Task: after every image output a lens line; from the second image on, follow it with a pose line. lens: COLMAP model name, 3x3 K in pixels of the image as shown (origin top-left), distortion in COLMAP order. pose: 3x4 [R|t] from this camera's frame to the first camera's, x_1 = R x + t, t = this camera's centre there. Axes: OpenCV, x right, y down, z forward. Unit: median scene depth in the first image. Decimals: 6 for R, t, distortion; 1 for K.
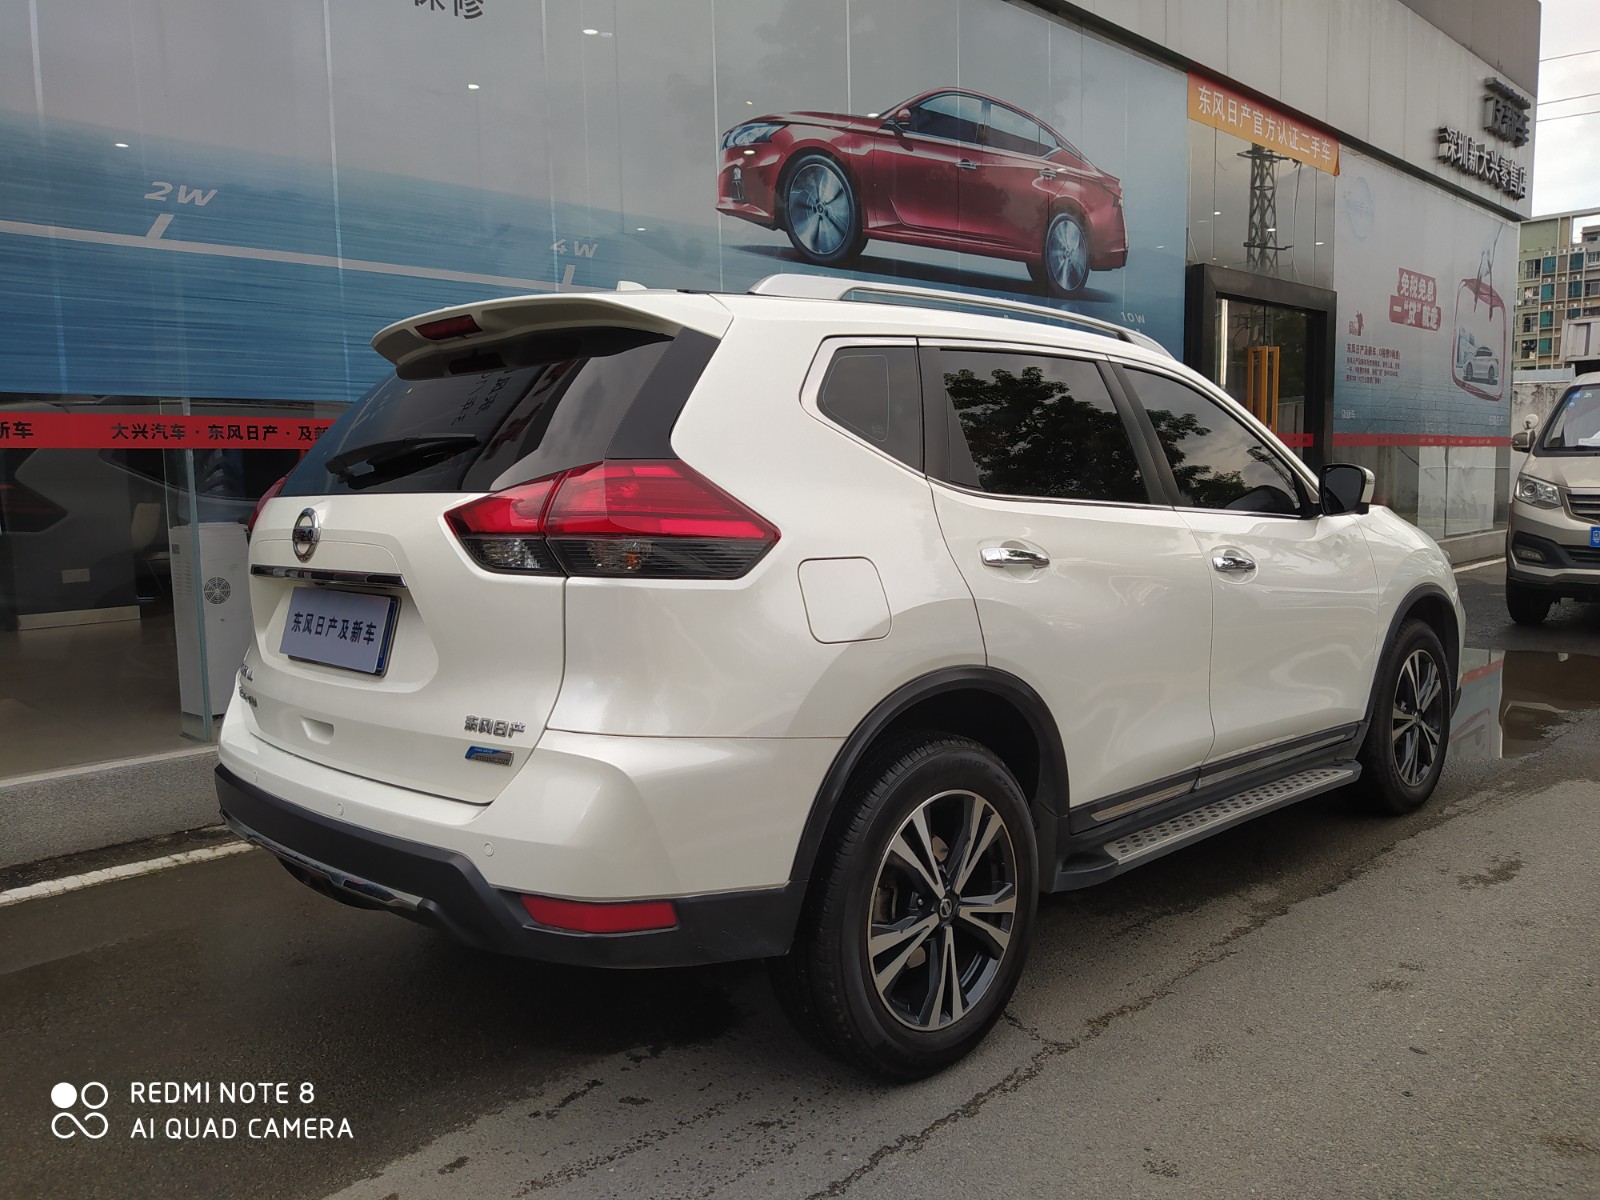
lens RADIAL K [[1213.4, 0, 821.4], [0, 1213.4, 610.2], [0, 0, 1]] dist [0.044289, -0.072308]
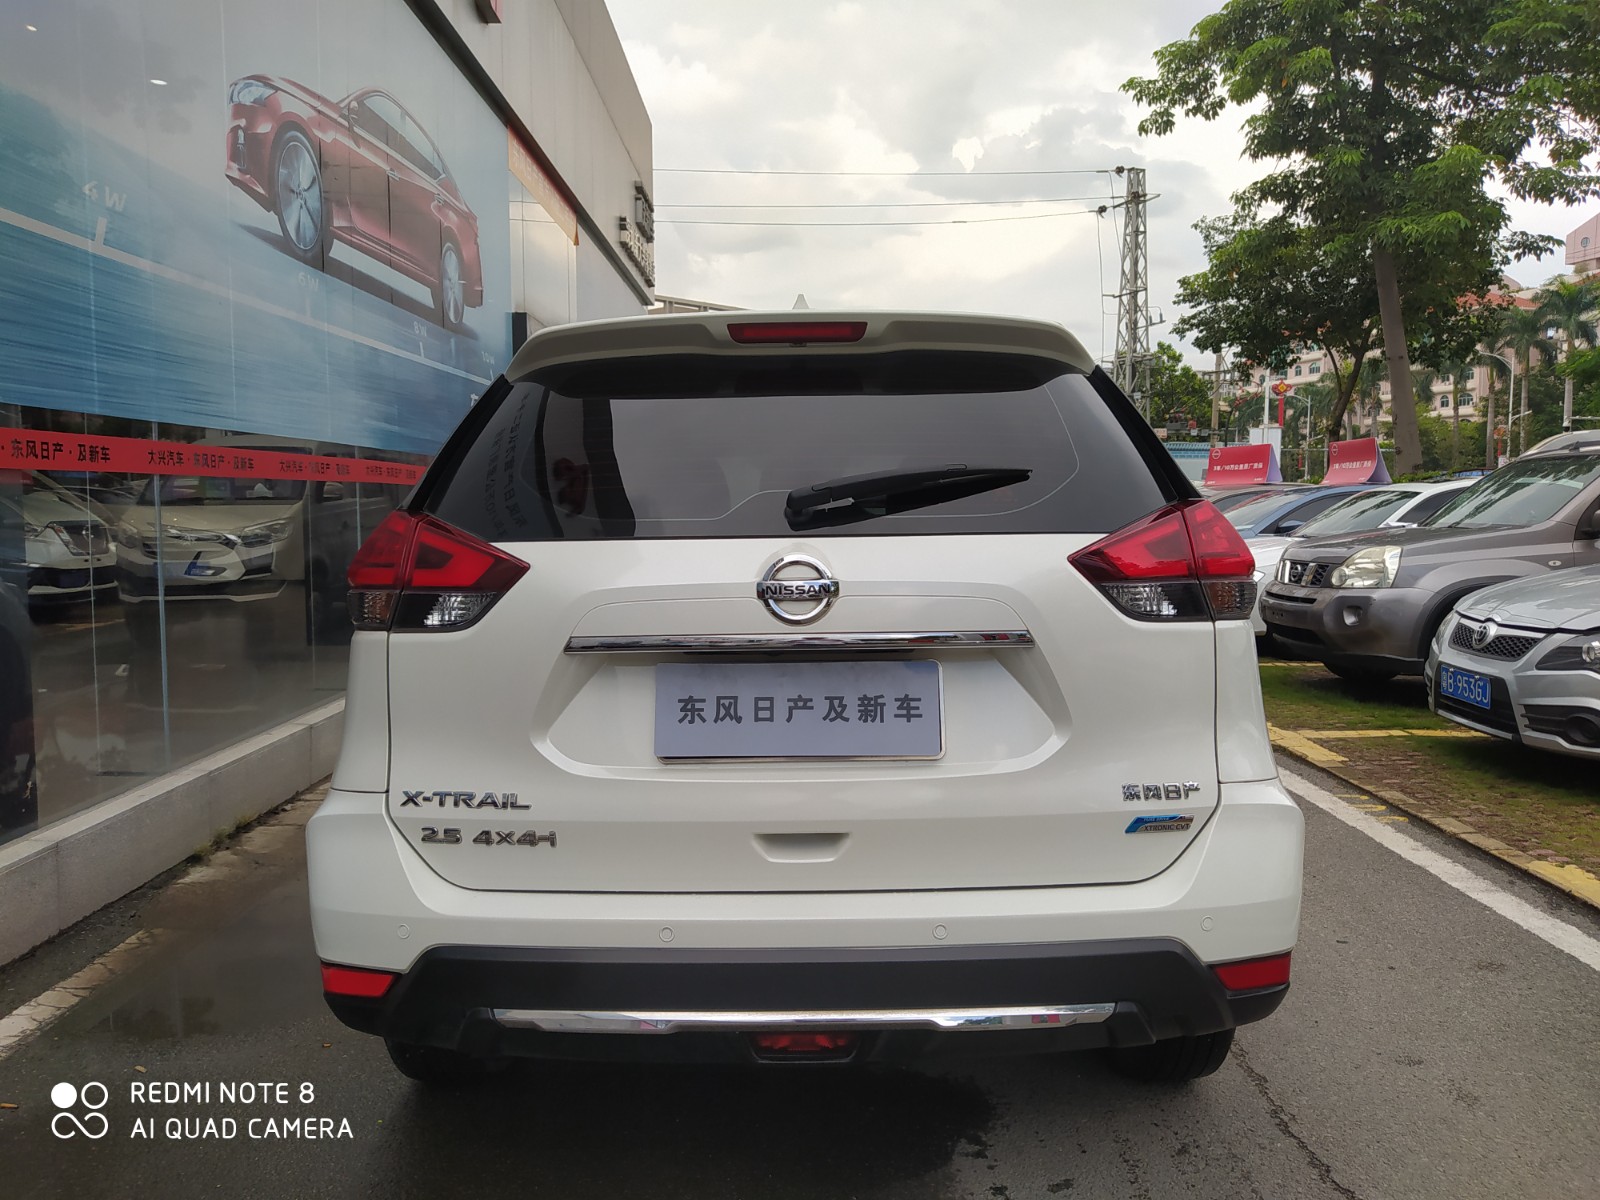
lens RADIAL K [[1213.4, 0, 810.4], [0, 1213.4, 602.2], [0, 0, 1]] dist [0.044289, -0.072308]
pose [[0.708165, -0.036084, 0.705125, -0.339068], [0.064453, 0.997827, -0.013668, -0.015430], [-0.703099, 0.055127, 0.708952, 0.163672]]
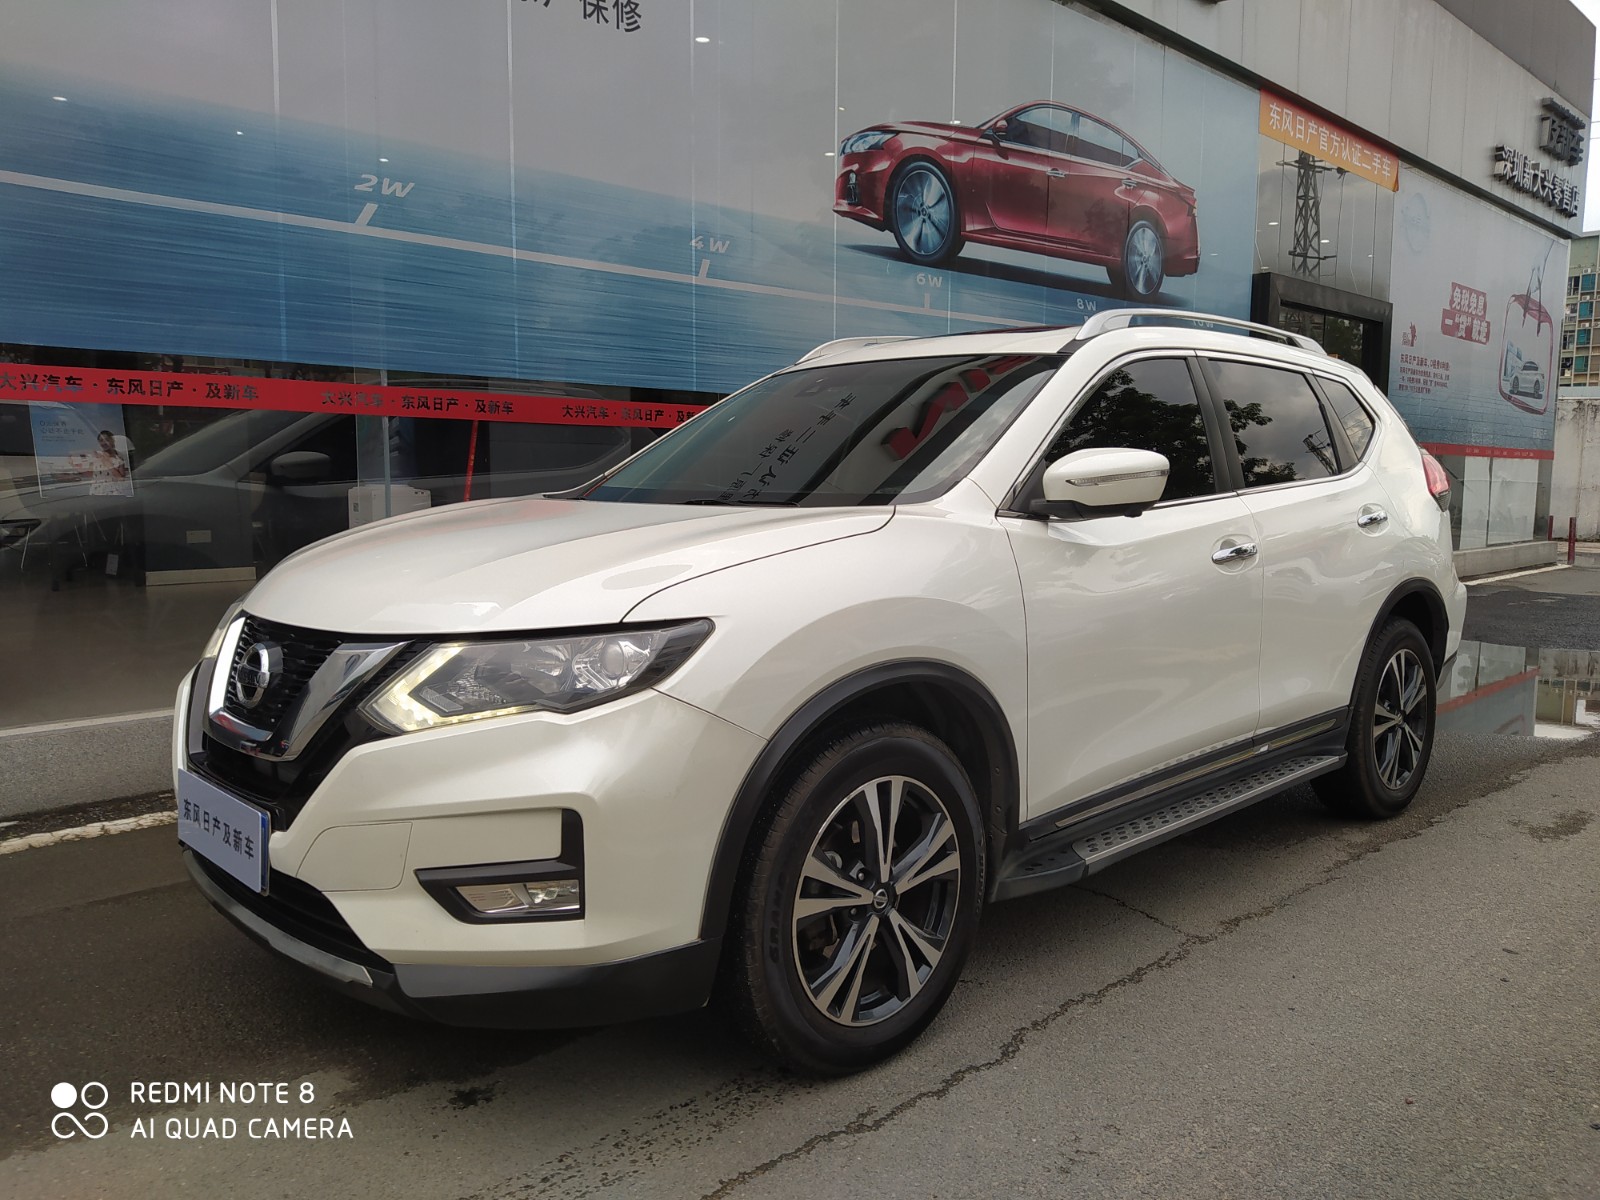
lens RADIAL K [[1213.4, 0, 811.5], [0, 1213.4, 611.4], [0, 0, 1]] dist [0.044289, -0.072308]
pose [[0.999249, 0.032523, -0.021057, -0.062495], [-0.032459, 0.999467, 0.003393, 0.019400], [0.021156, -0.002707, 0.999773, -0.069017]]
